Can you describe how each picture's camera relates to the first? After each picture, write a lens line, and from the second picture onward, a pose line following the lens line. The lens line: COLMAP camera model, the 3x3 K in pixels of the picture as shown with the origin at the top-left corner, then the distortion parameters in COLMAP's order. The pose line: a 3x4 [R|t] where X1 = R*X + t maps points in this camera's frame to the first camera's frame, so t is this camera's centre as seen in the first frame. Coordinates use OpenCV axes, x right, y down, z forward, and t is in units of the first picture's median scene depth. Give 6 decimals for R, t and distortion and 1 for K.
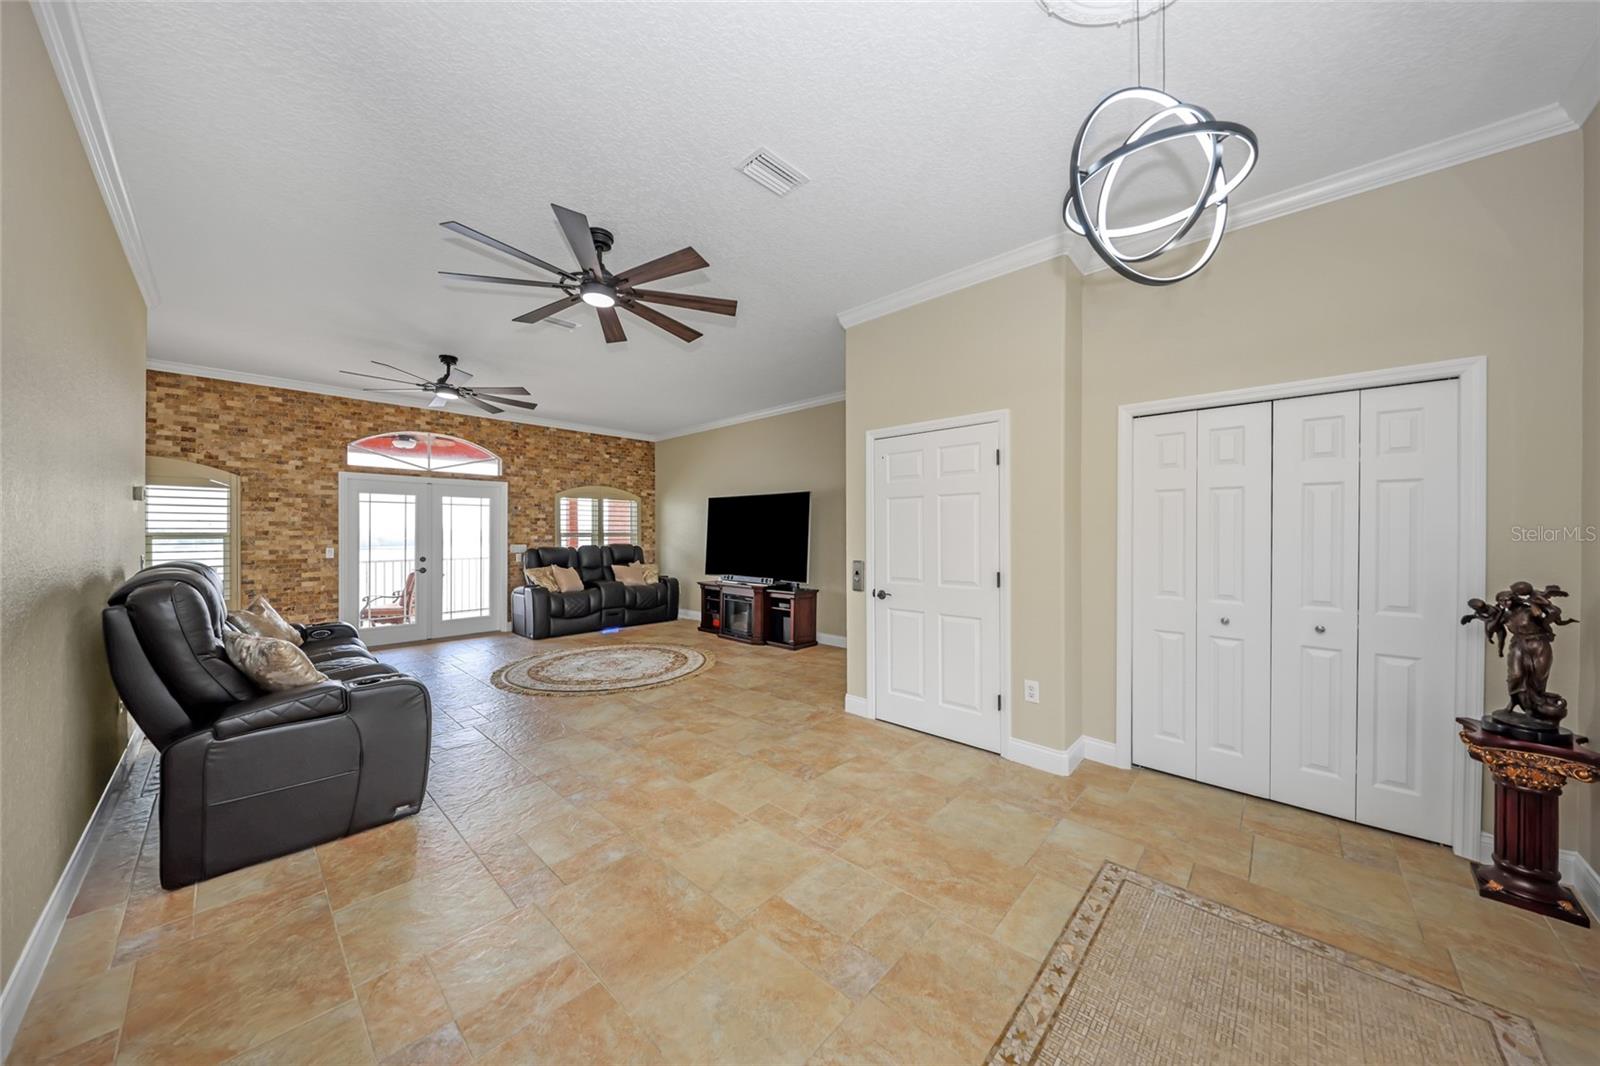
lens RADIAL K [[528.2, 0, 803.2], [0, 528.2, 534.9], [0, 0, 1]] dist [-0.000318, -0.000016]
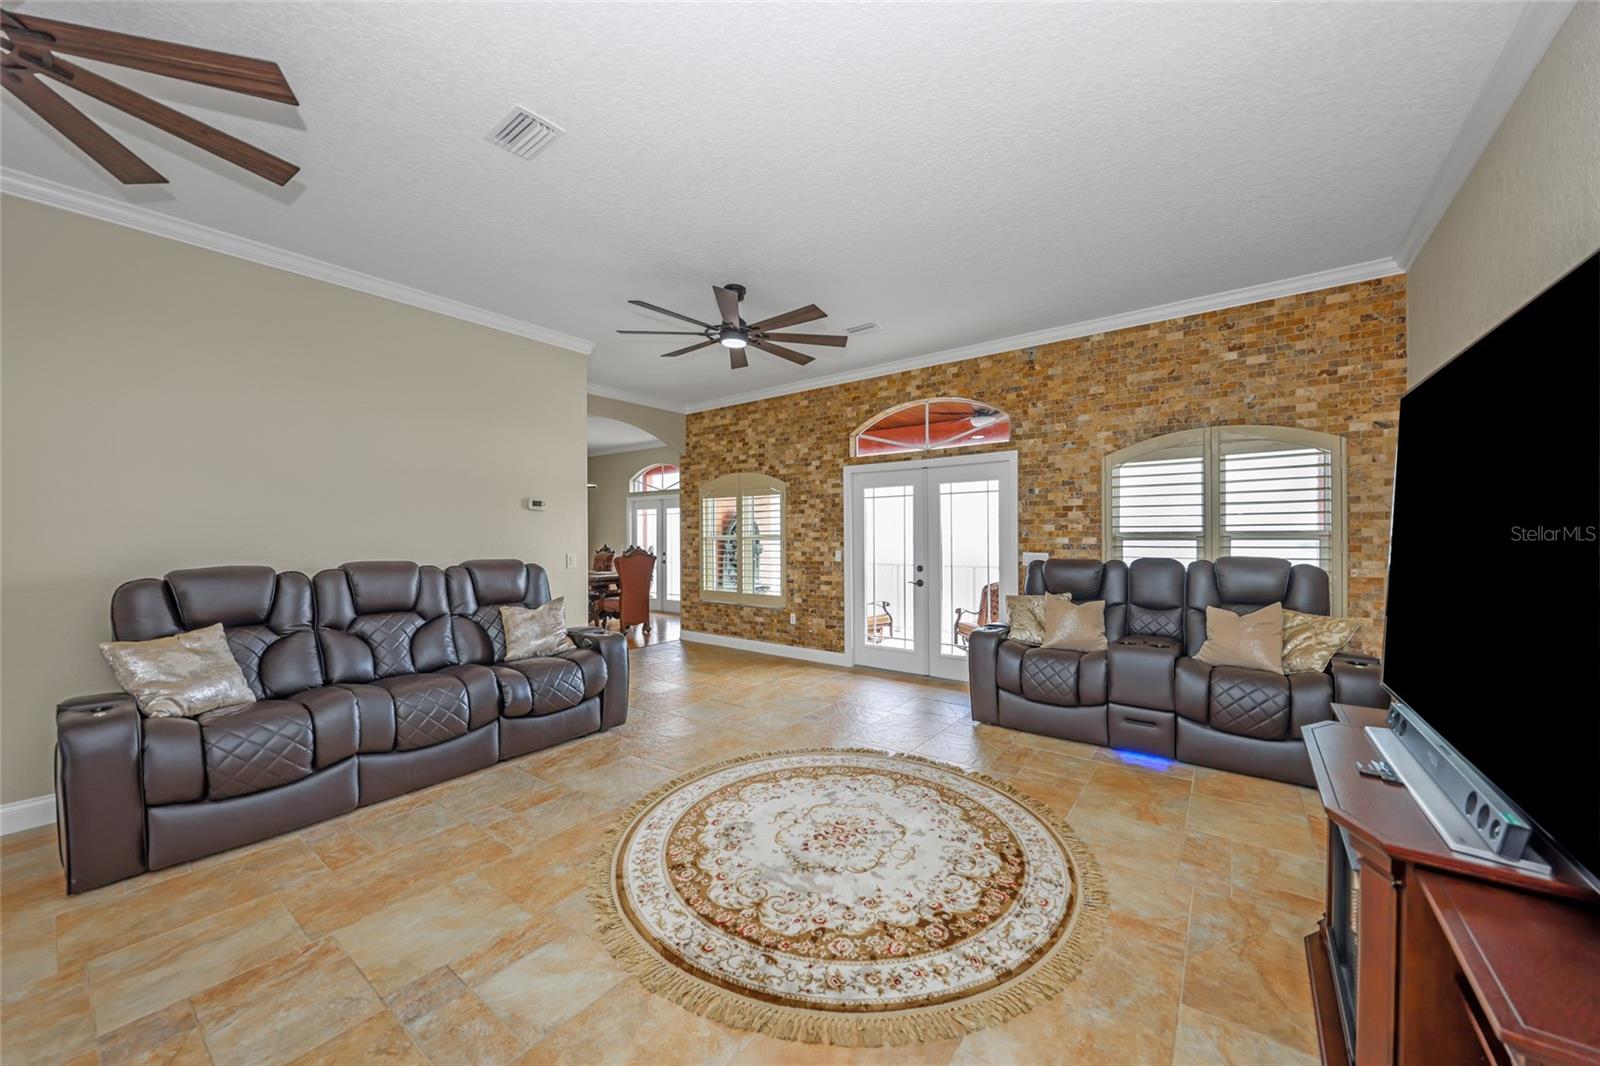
lens RADIAL K [[577.2, 0, 801.3], [0, 577.2, 536.4], [0, 0, 1]] dist [0.002877, 0.000103]
pose [[0.096504, 0.006159, -0.995314, 0.098560], [0.007481, 0.999948, 0.006913, -0.007504], [0.995304, -0.008113, 0.096453, 0.824005]]
